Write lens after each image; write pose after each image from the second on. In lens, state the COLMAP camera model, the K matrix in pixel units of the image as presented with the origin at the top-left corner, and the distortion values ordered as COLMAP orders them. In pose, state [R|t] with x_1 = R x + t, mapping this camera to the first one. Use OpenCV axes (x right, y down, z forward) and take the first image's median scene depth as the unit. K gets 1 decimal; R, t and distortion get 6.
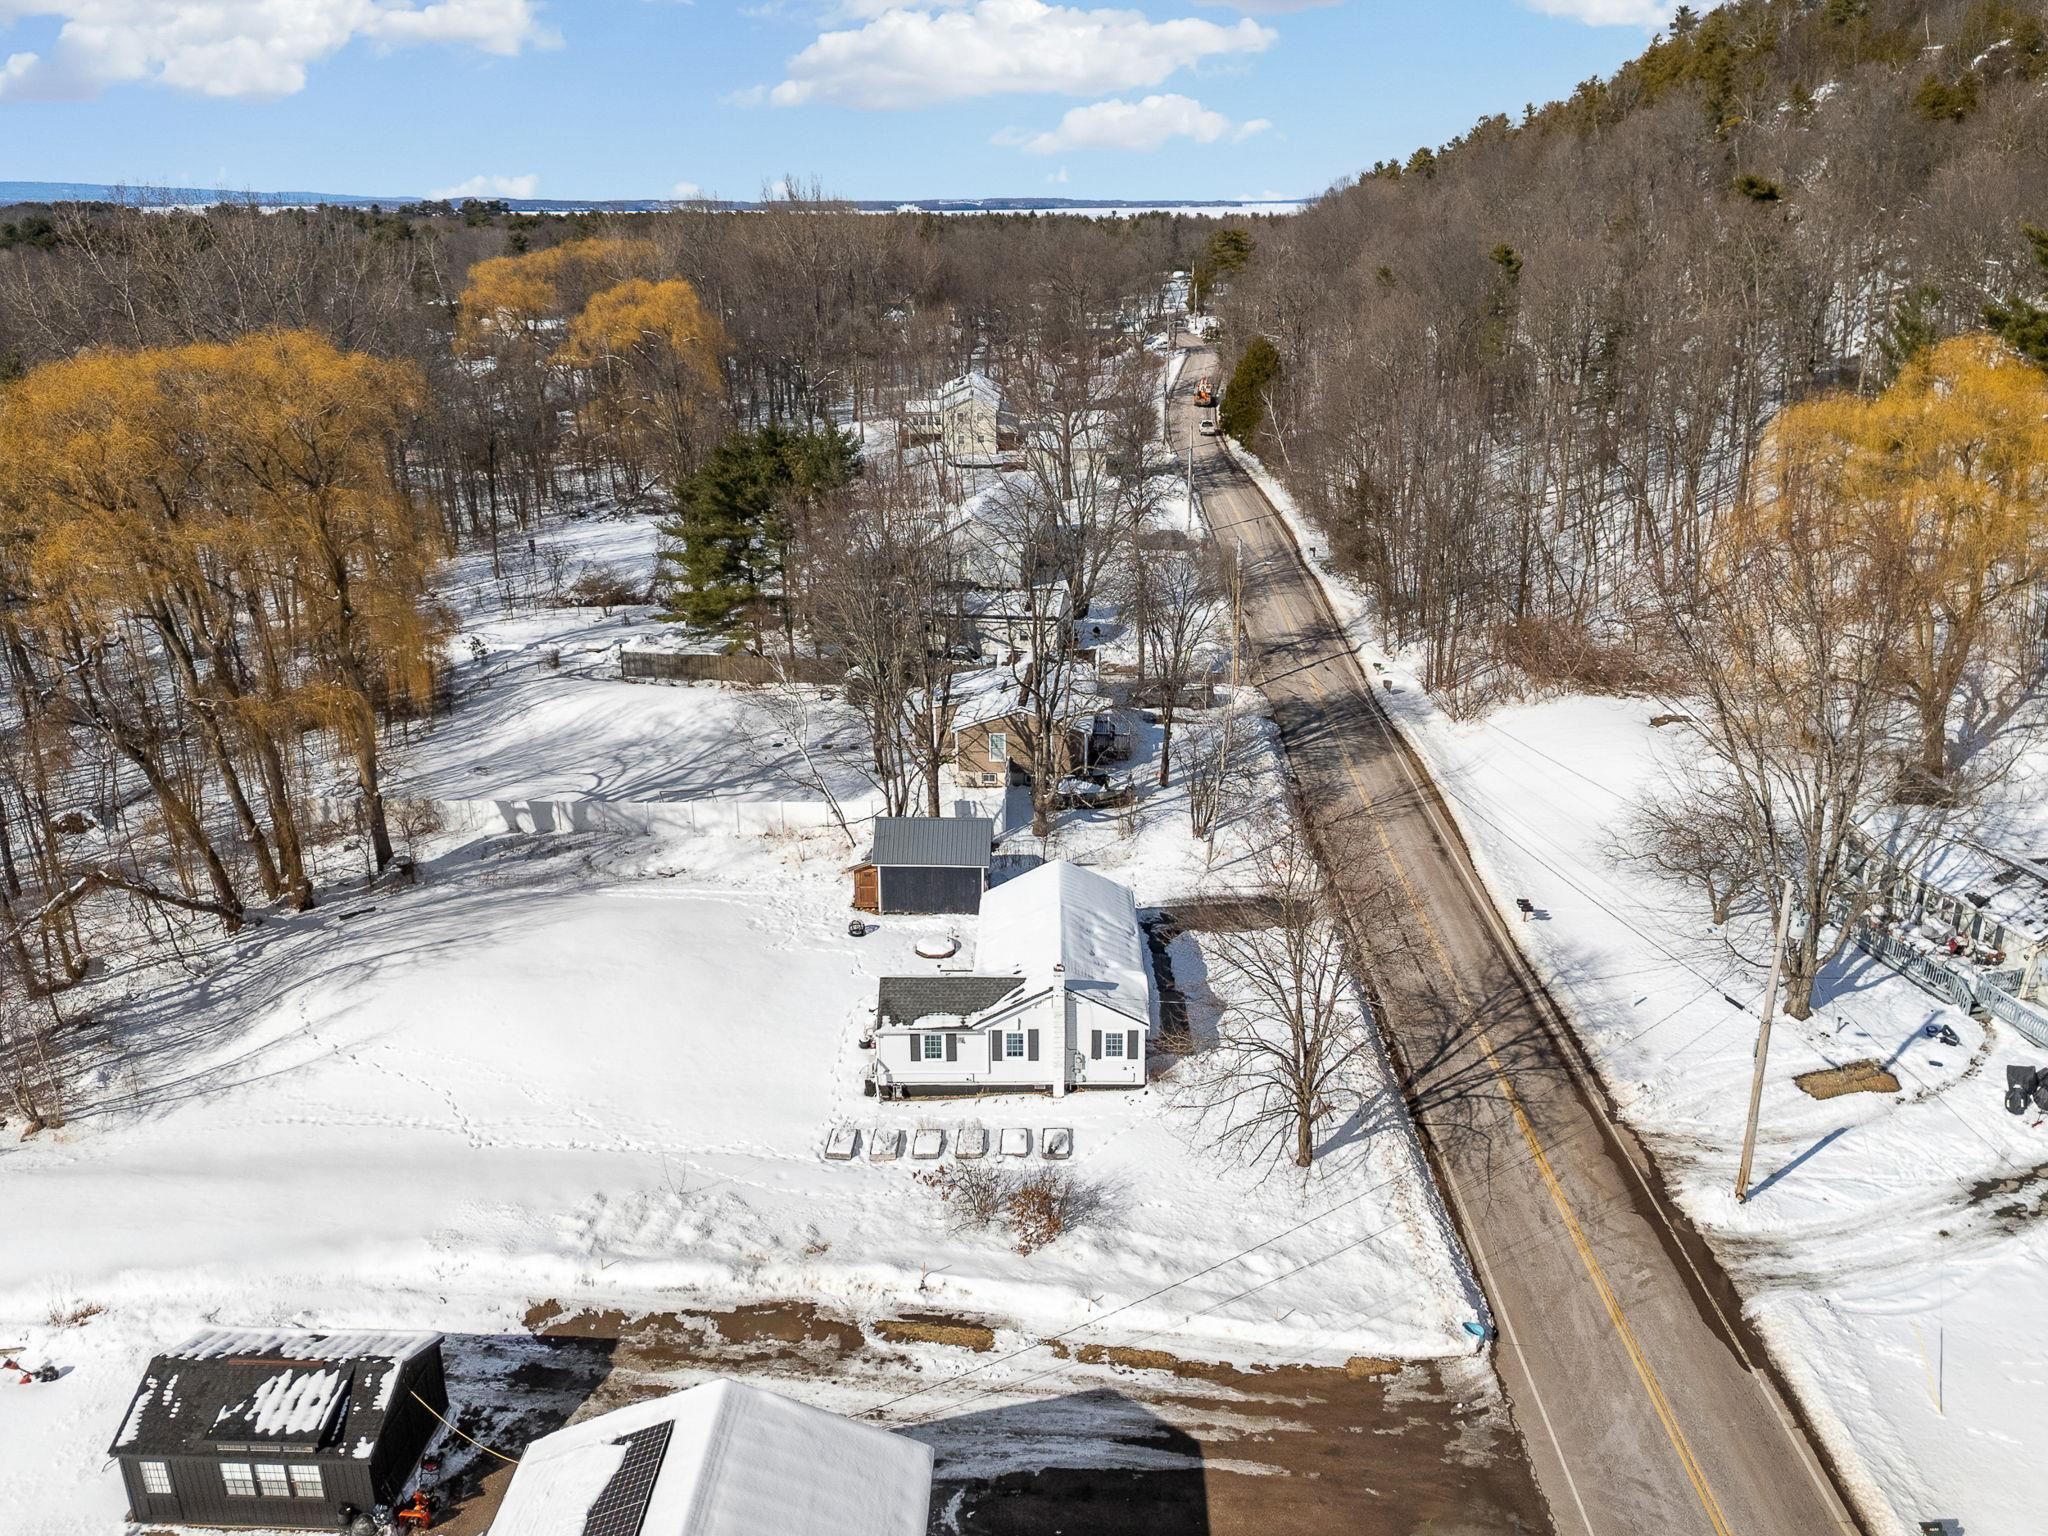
lens RADIAL K [[1497.5, 0, 1024.0], [0, 1497.5, 768.0], [0, 0, 1]] dist [0.104625, -0.118703]
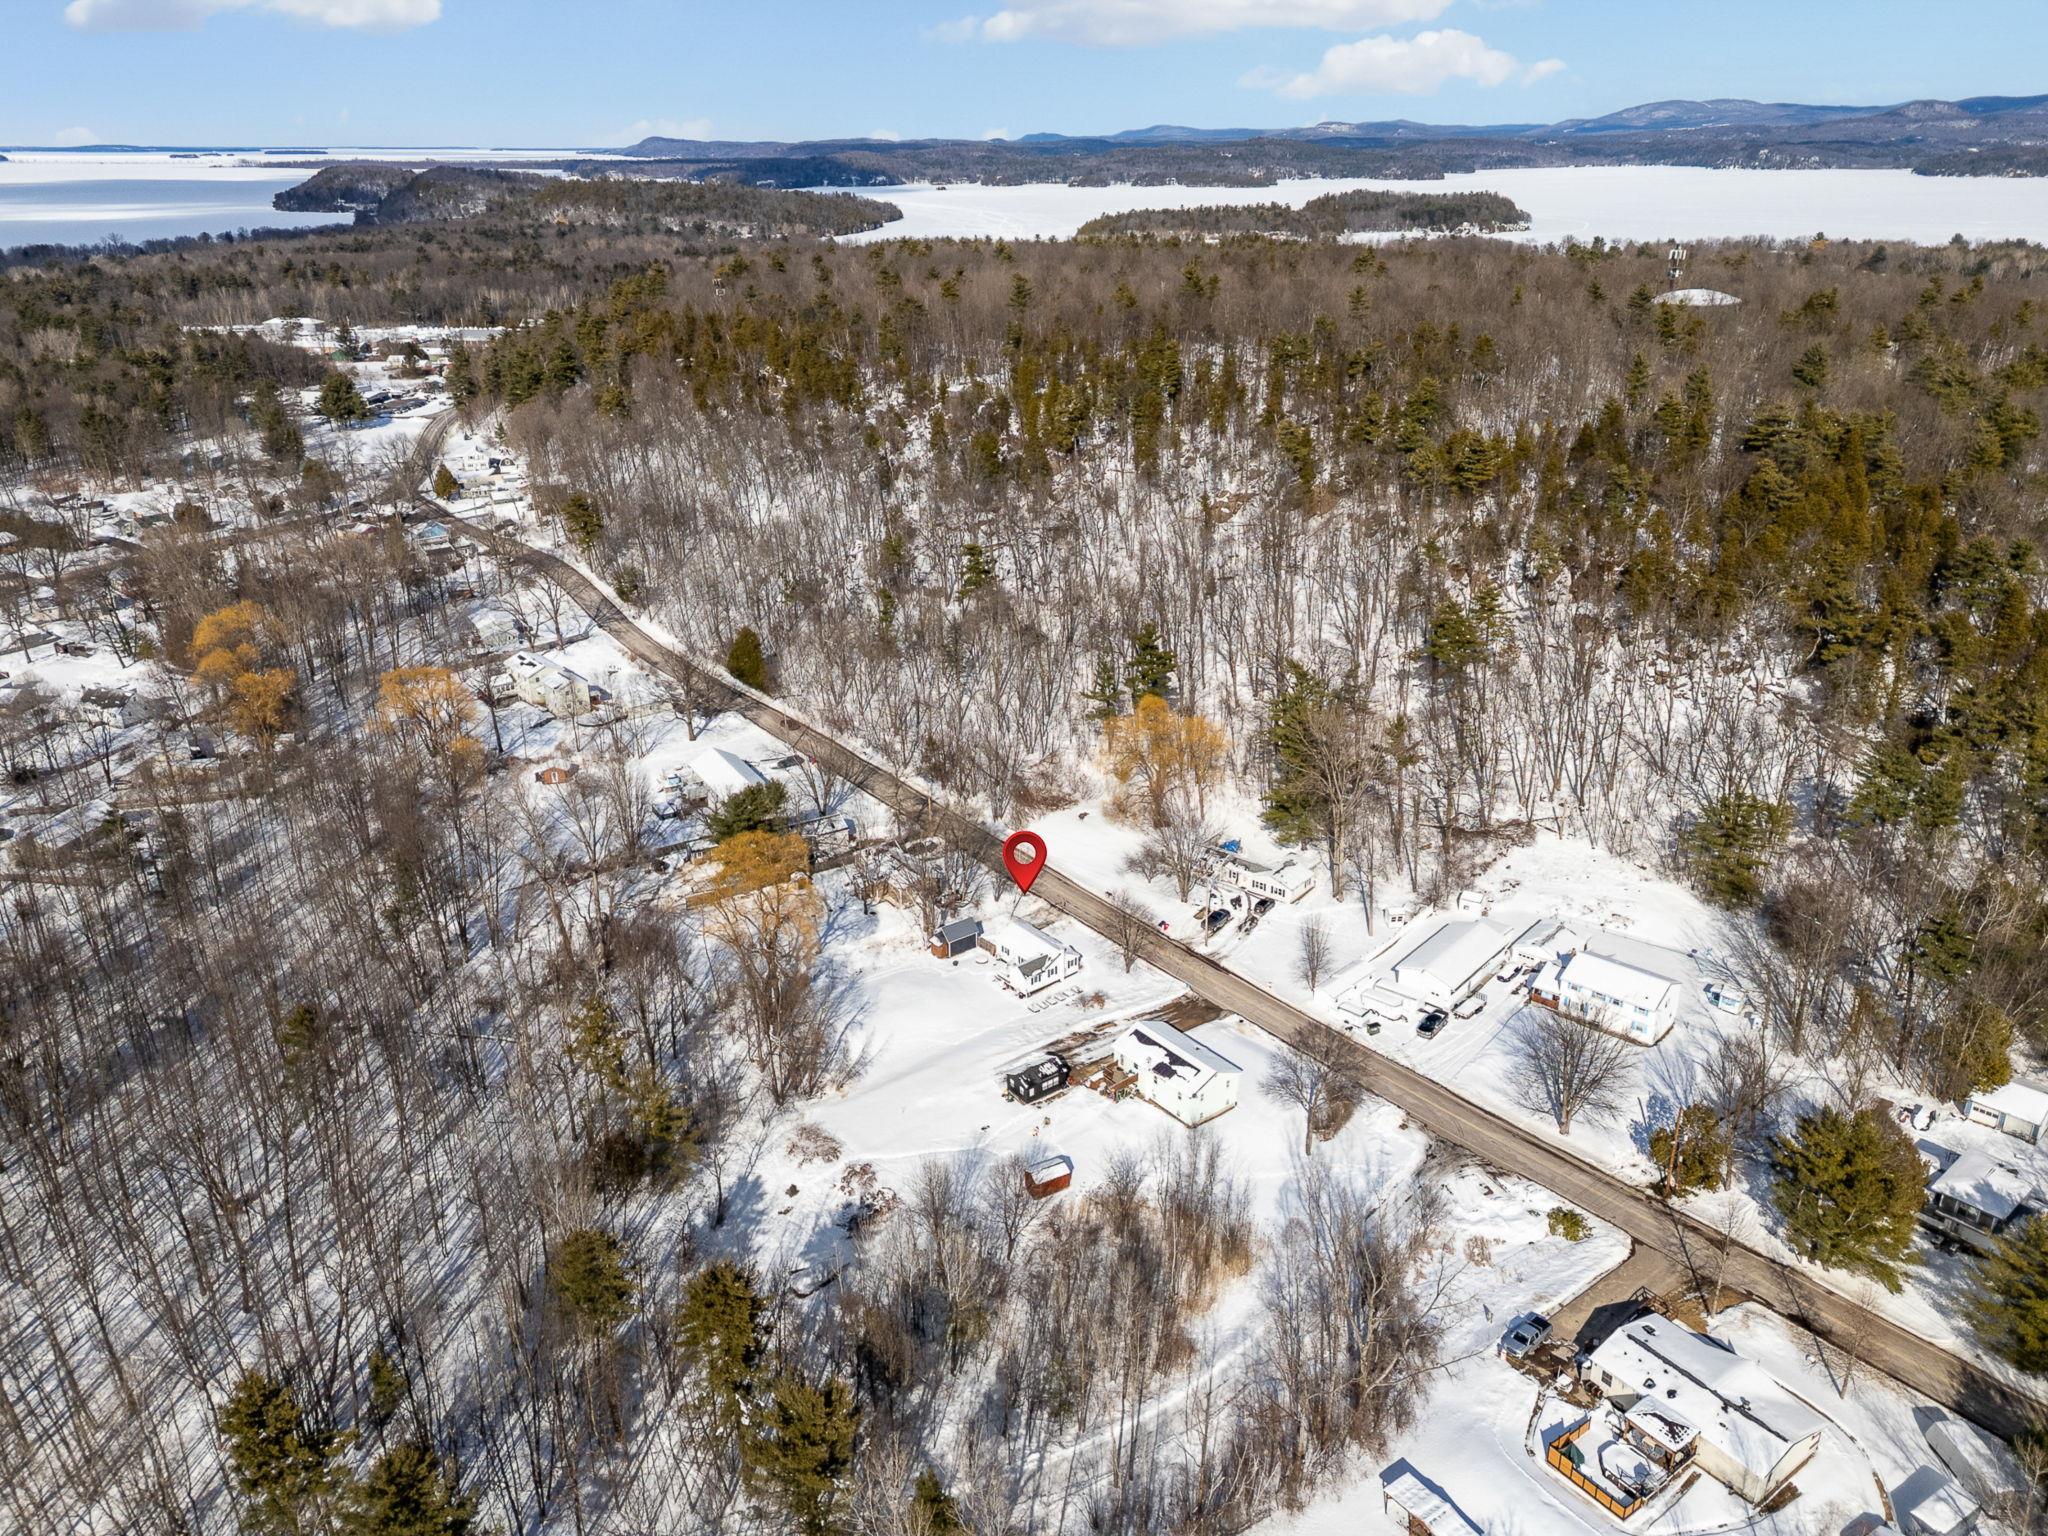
lens RADIAL K [[1465.8, 0, 1003.1], [0, 1465.8, 742.4], [0, 0, 1]] dist [0.085263, -0.083301]
pose [[0.773375, -0.233542, 0.589363, -1.602486], [0.226237, 0.970130, 0.087552, -0.541379], [-0.592206, 0.065625, 0.803110, -1.435525]]
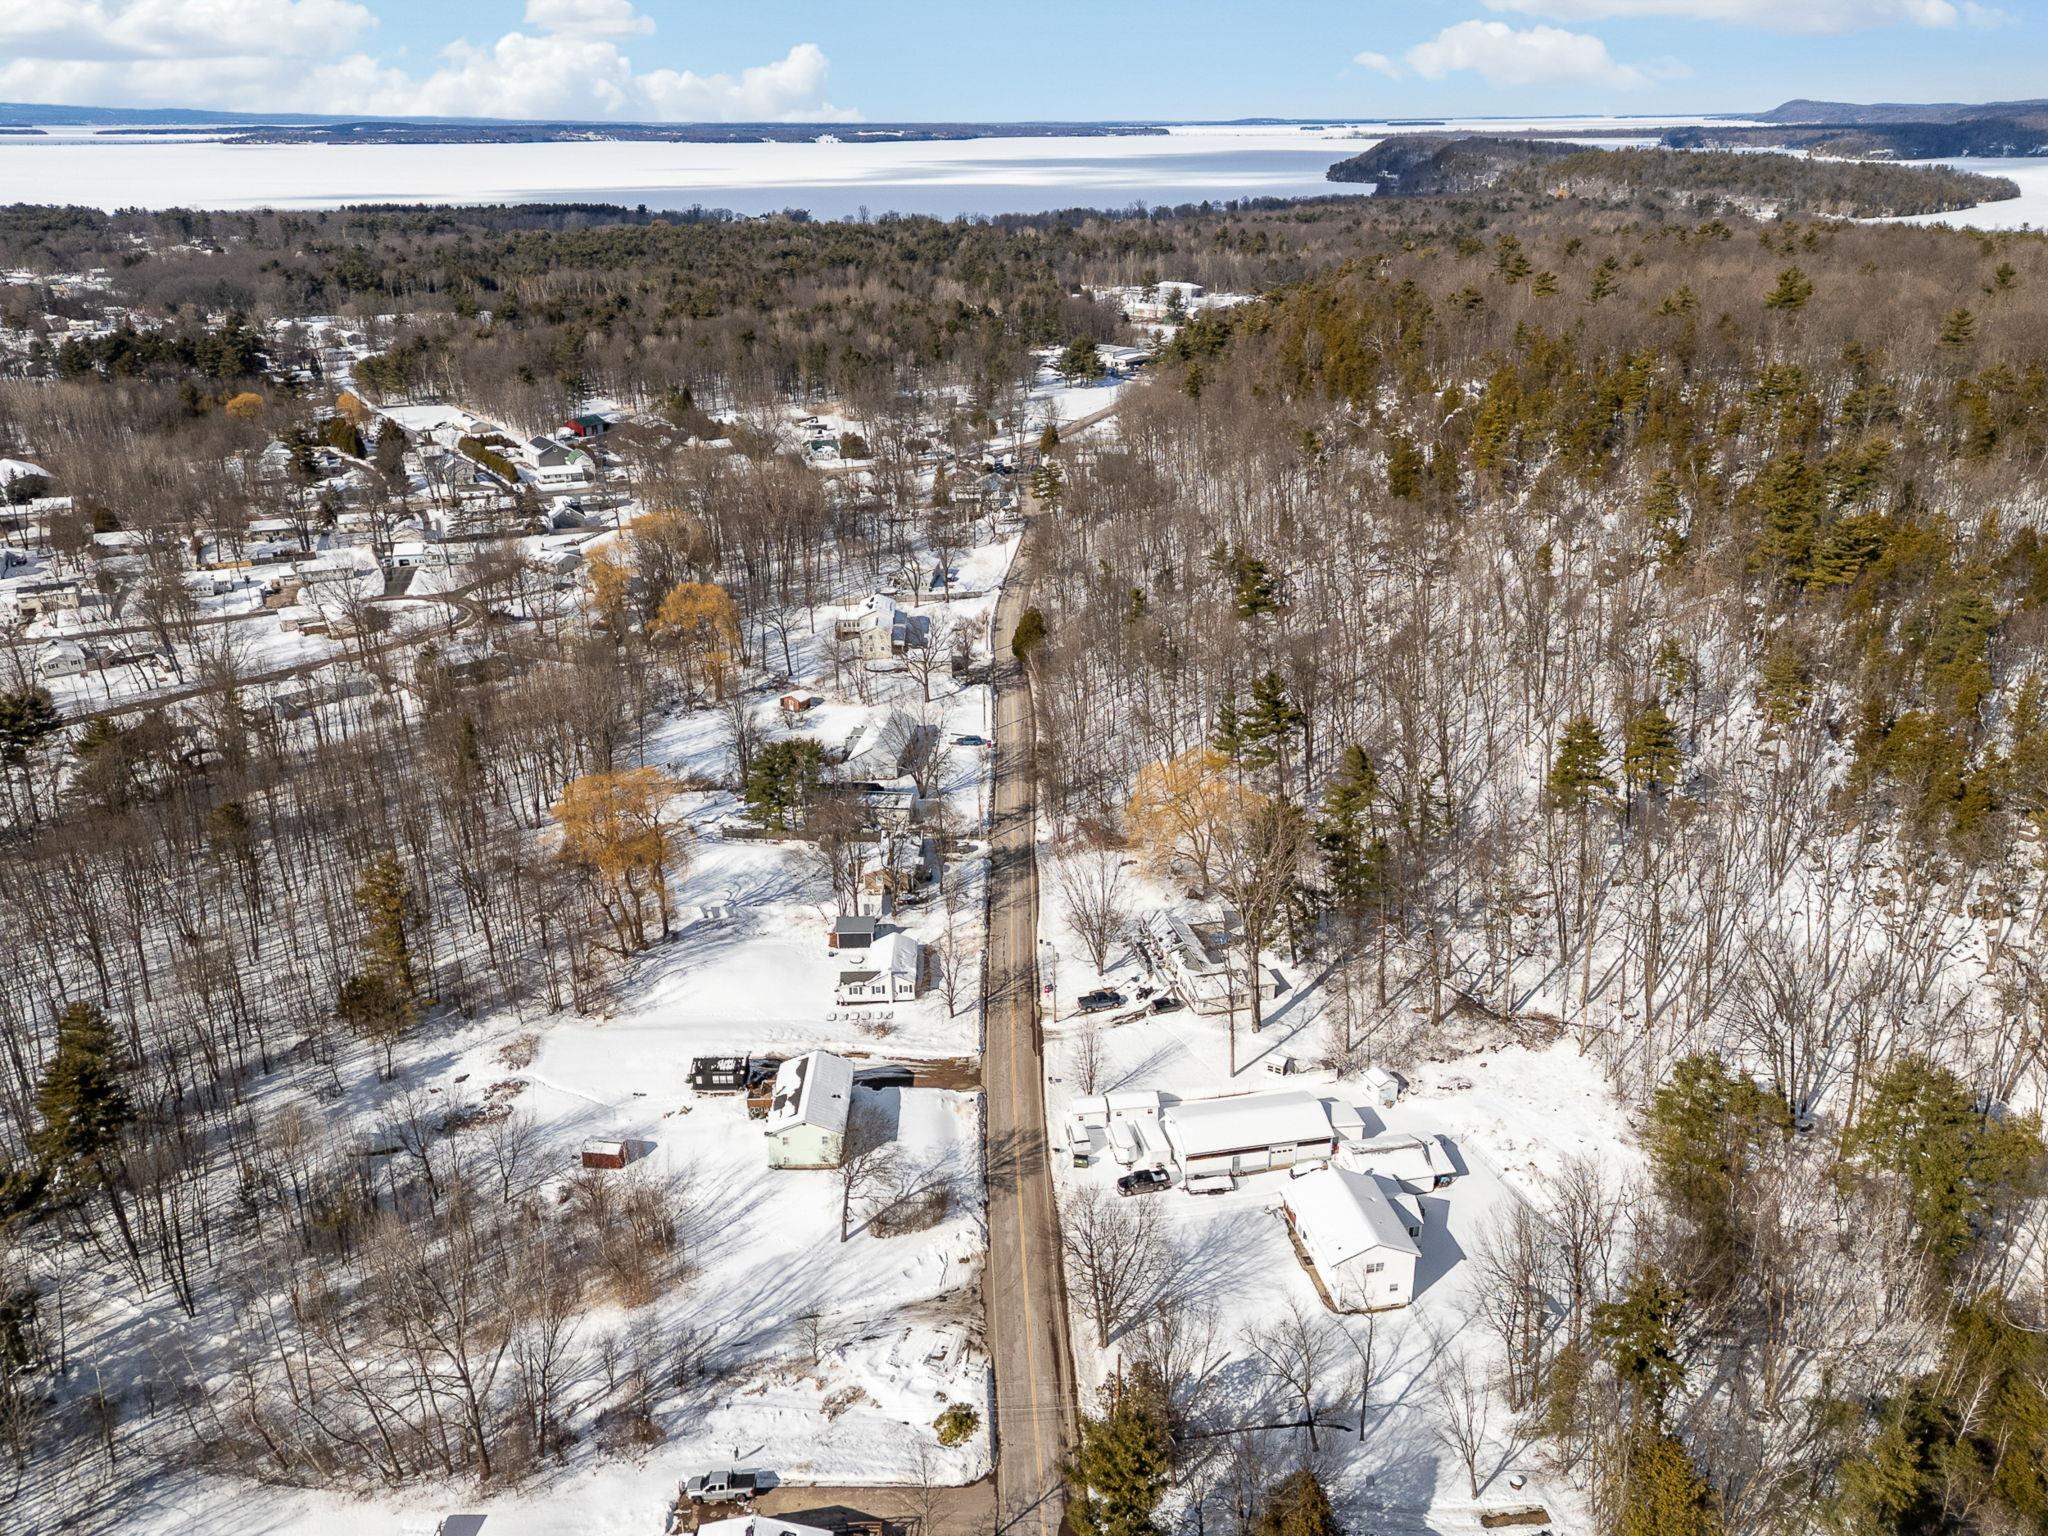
lens RADIAL K [[1497.5, 0, 1024.0], [0, 1497.5, 768.0], [0, 0, 1]] dist [0.104625, -0.118703]
pose [[0.998890, -0.016893, 0.043962, 0.146458], [0.015257, 0.999188, 0.037296, -0.362205], [-0.044557, -0.036584, 0.998337, -1.971440]]
